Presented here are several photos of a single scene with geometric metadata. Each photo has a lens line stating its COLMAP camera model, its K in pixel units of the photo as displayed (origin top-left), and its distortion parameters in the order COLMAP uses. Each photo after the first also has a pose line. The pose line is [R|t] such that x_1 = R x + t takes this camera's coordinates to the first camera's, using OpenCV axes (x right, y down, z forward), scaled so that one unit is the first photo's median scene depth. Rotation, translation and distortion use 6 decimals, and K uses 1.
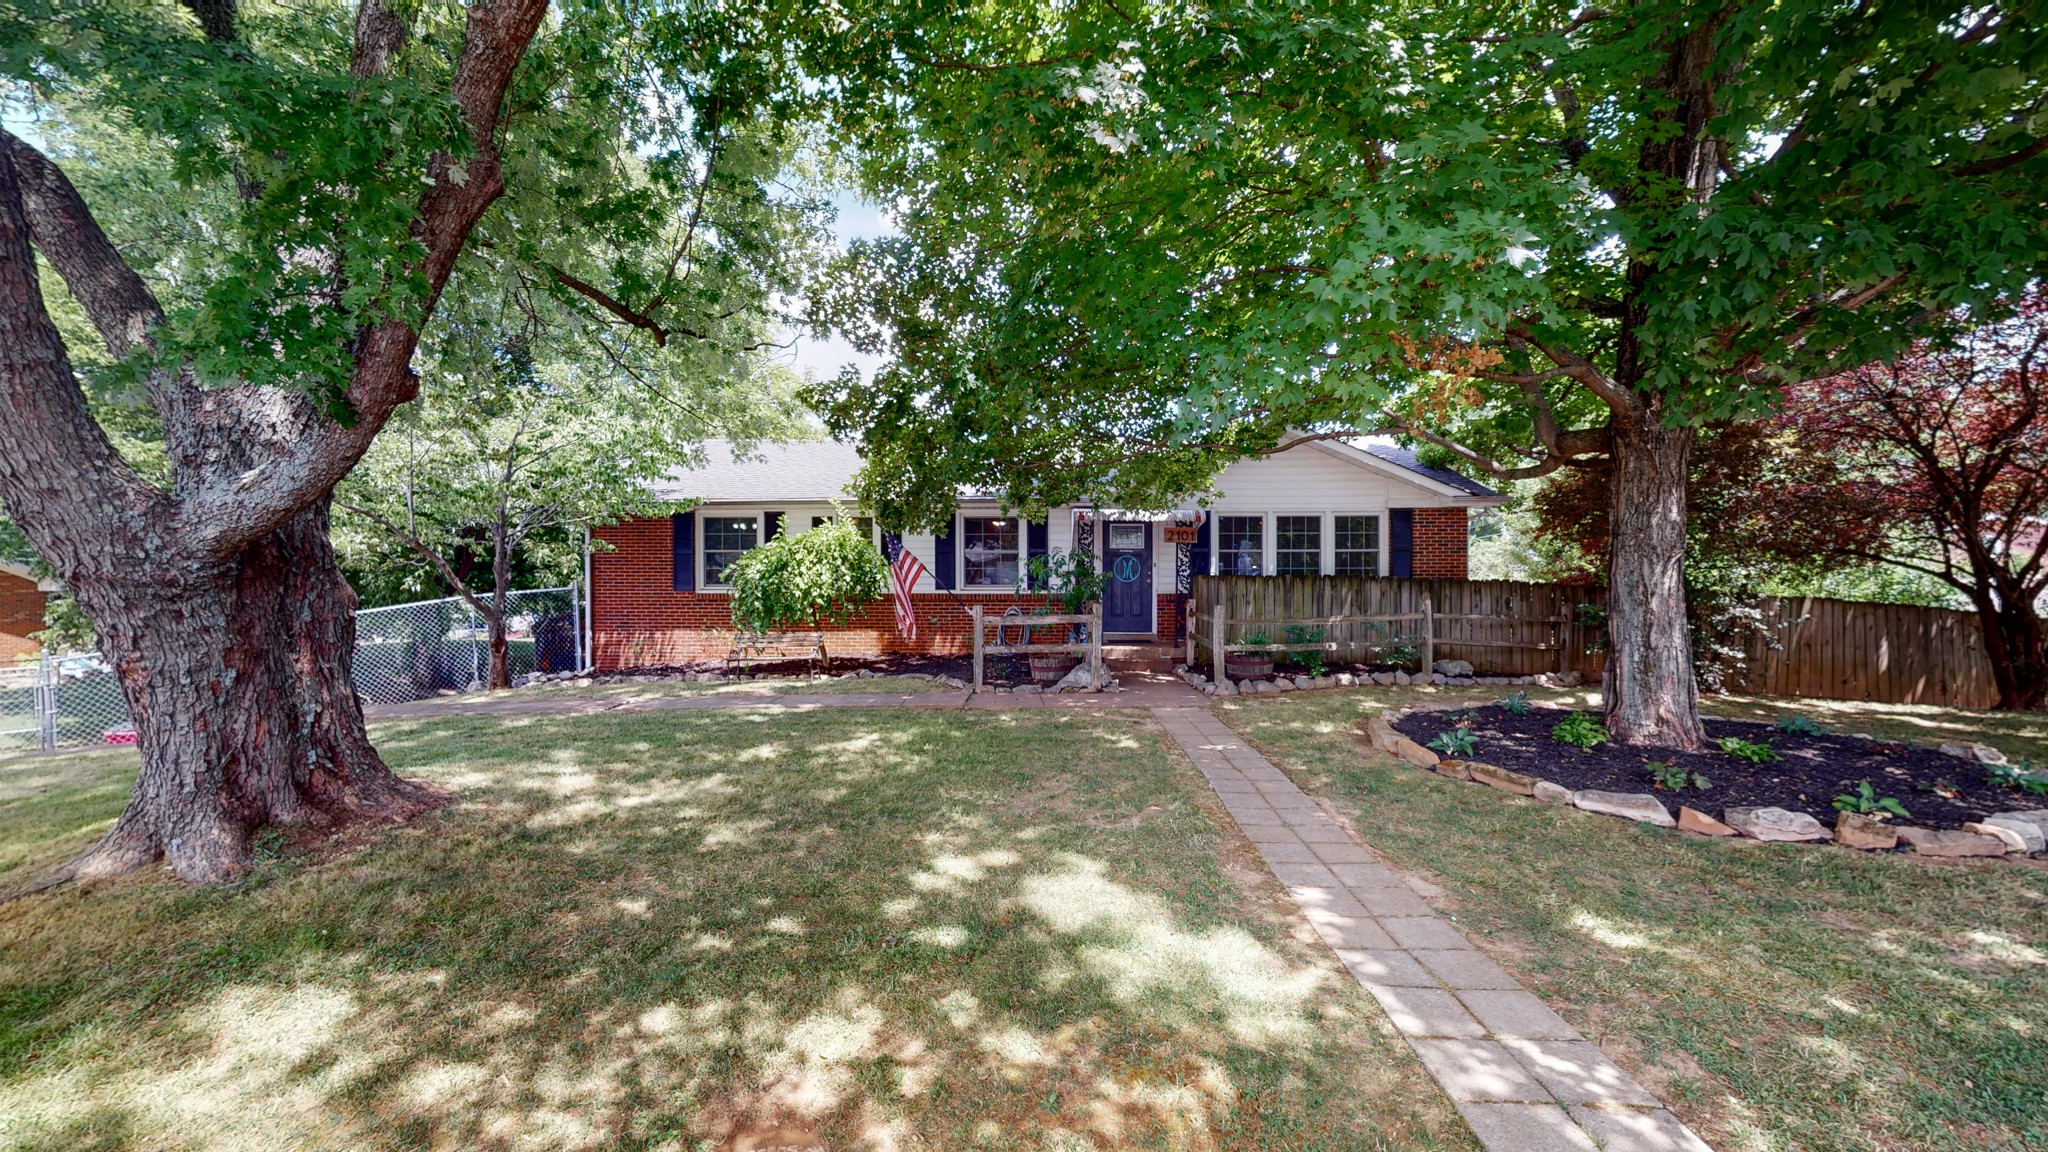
lens RADIAL K [[745.1, 0, 1032.9], [0, 745.1, 580.6], [0, 0, 1]] dist [0.002587, -0.000122]
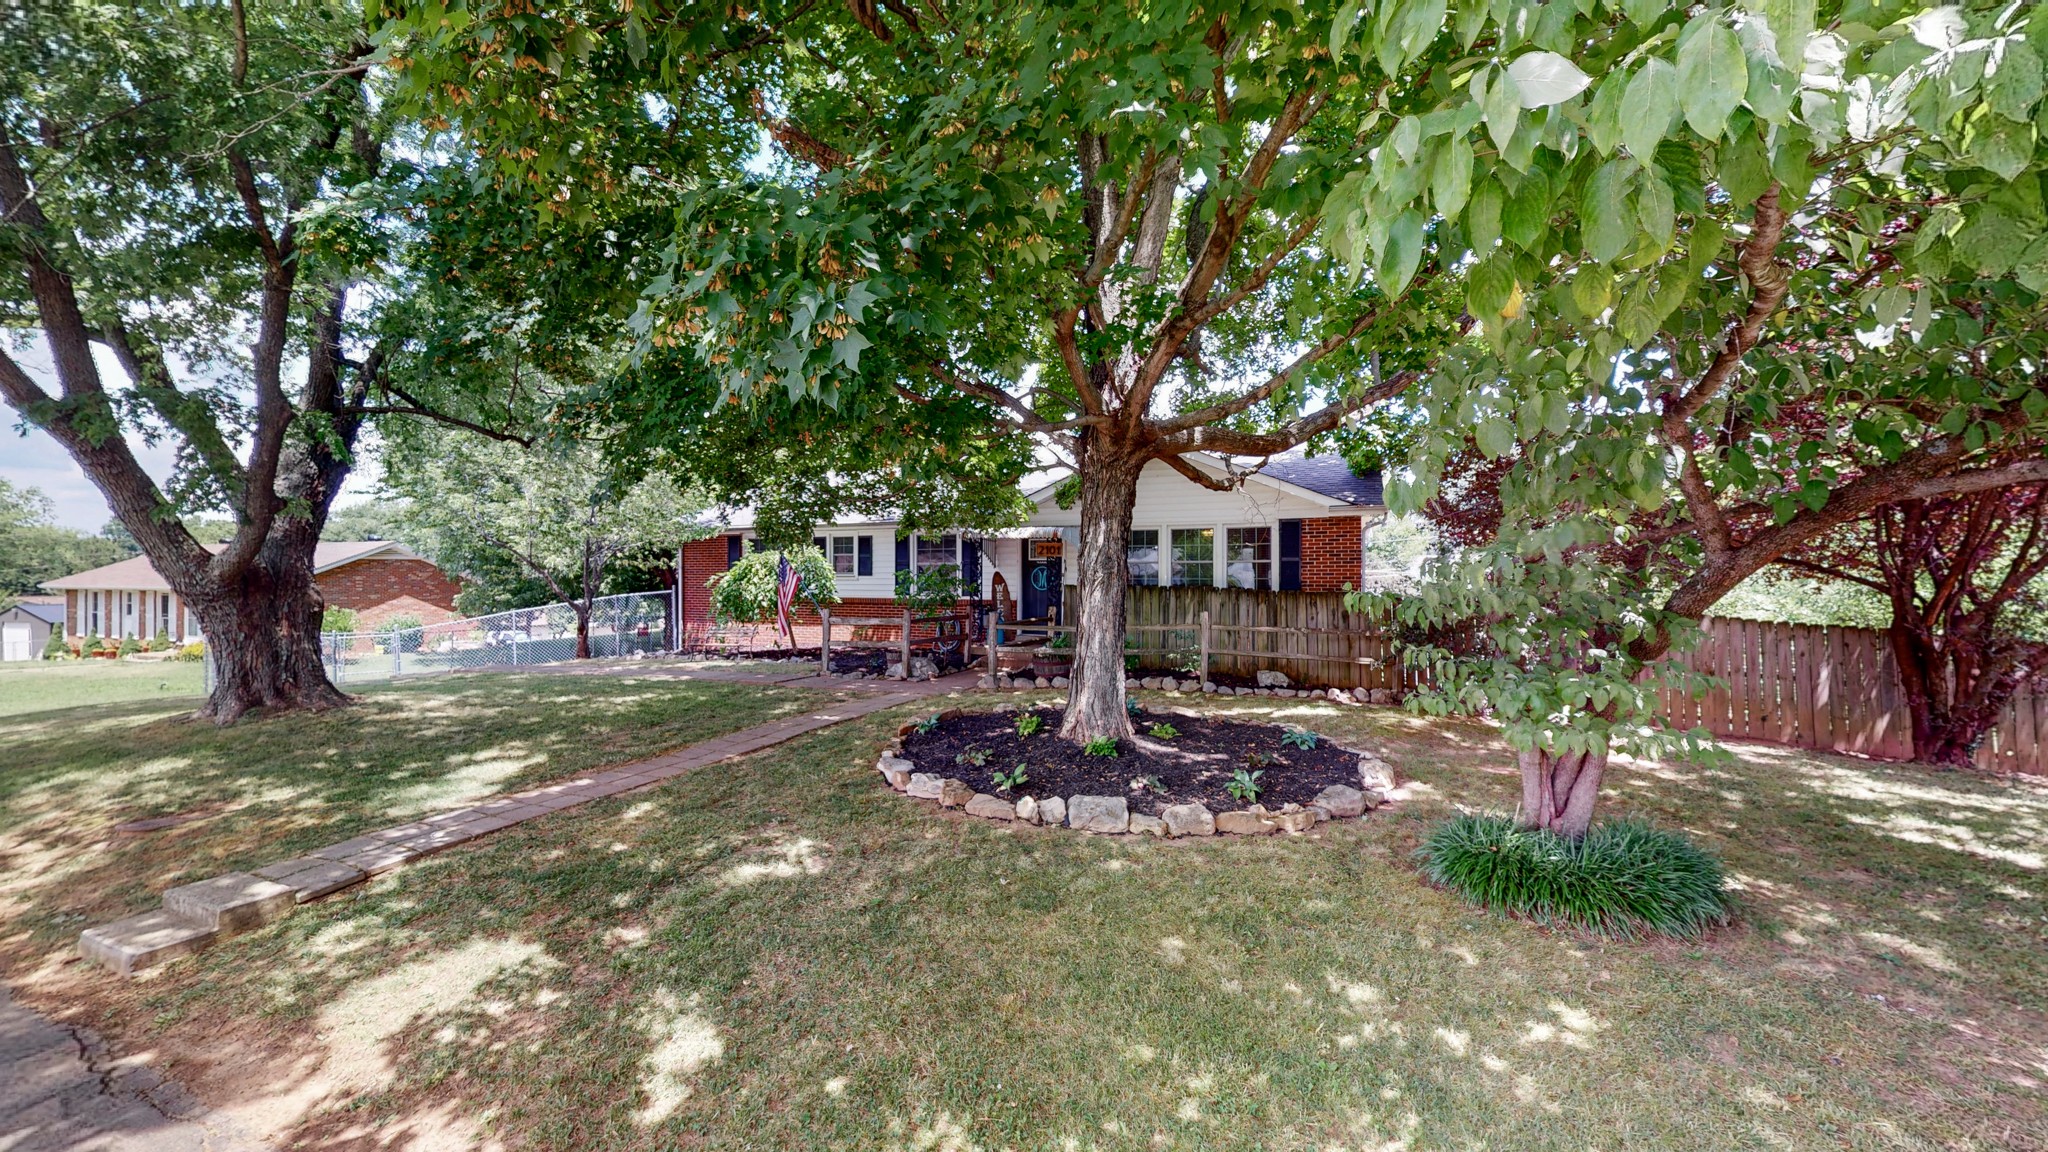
lens RADIAL K [[745.1, 0, 1028.1], [0, 745.1, 560.8], [0, 0, 1]] dist [0.002587, -0.000122]
pose [[0.927487, -0.006092, -0.373805, 0.705384], [-0.004072, 0.999643, -0.026395, -0.016624], [0.373832, 0.026003, 0.927132, -0.071284]]
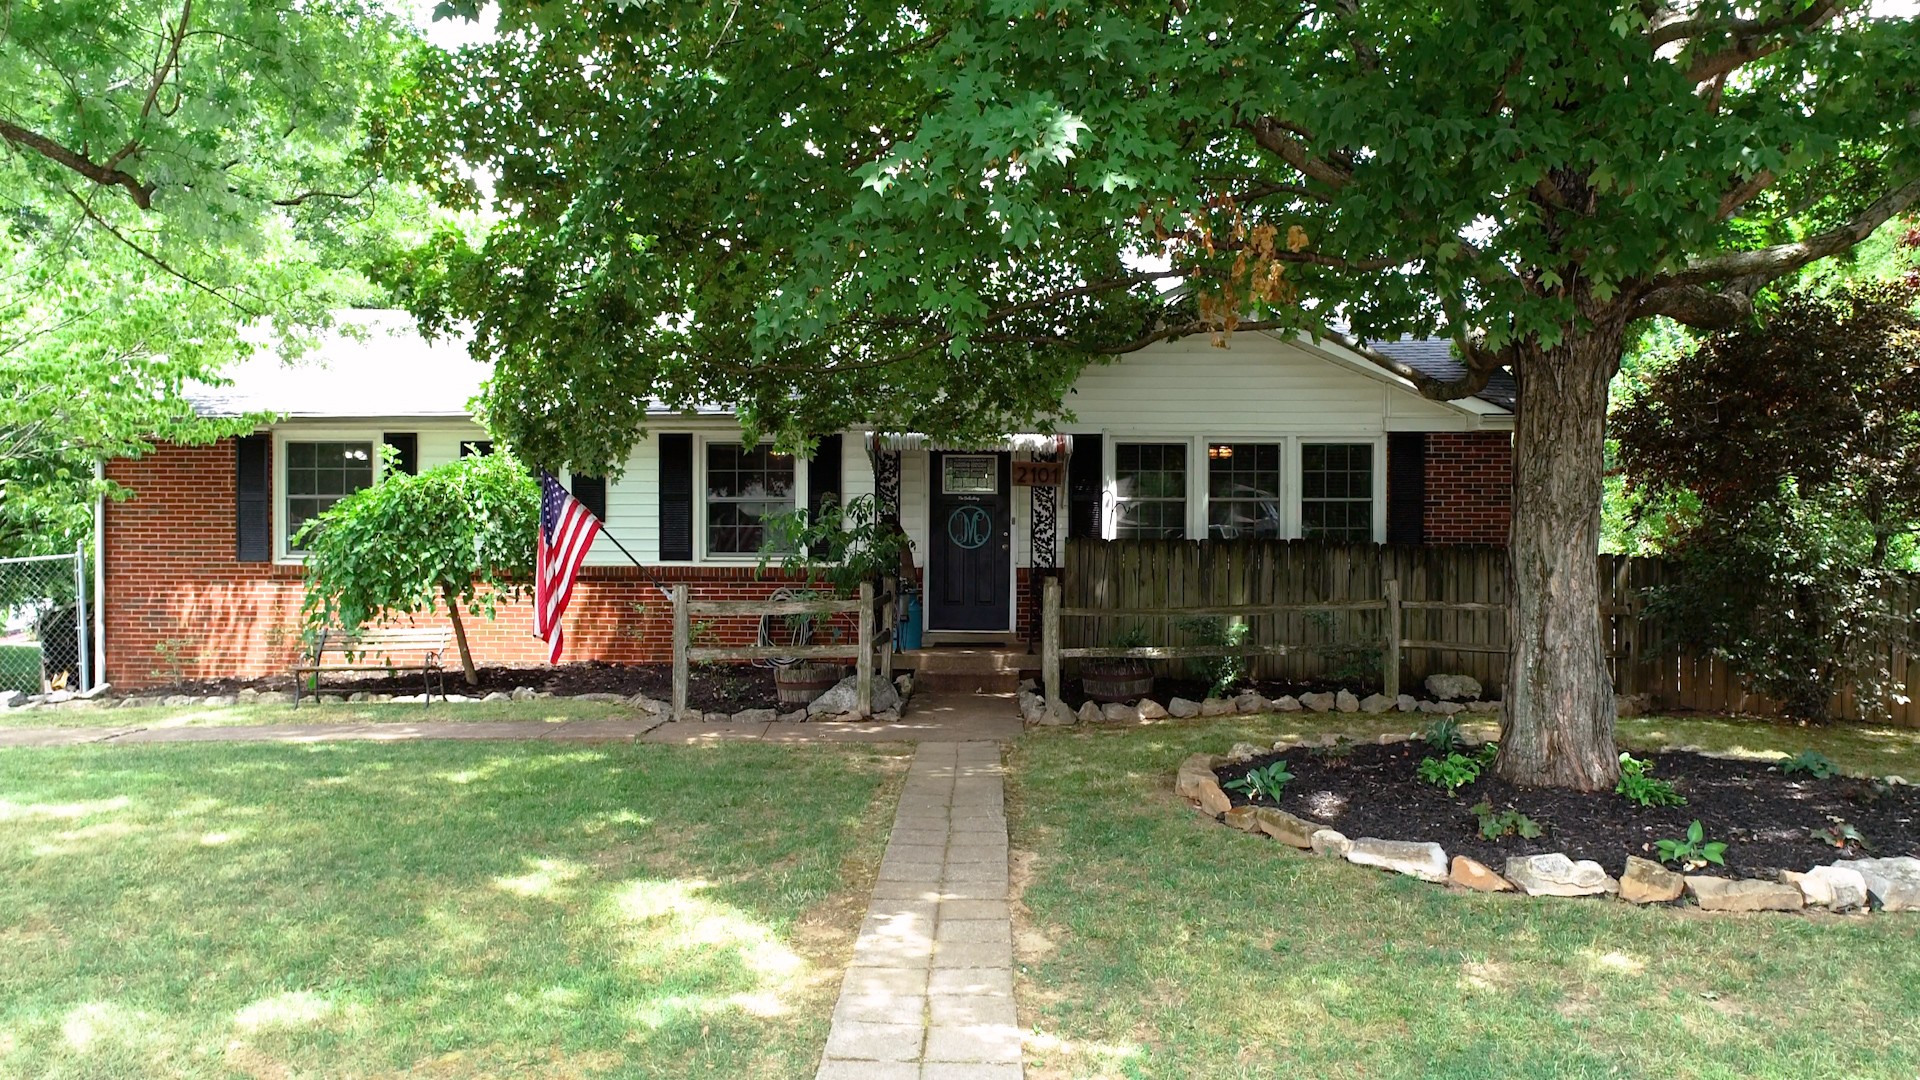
lens RADIAL K [[1347.7, 0, 971.6], [0, 1347.7, 559.3], [0, 0, 1]] dist [-0.000514, -0.016684]
pose [[0.999988, 0.003799, 0.003200, 0.168441], [-0.003838, 0.999917, 0.012275, -0.004210], [-0.003153, -0.012287, 0.999920, -0.155680]]
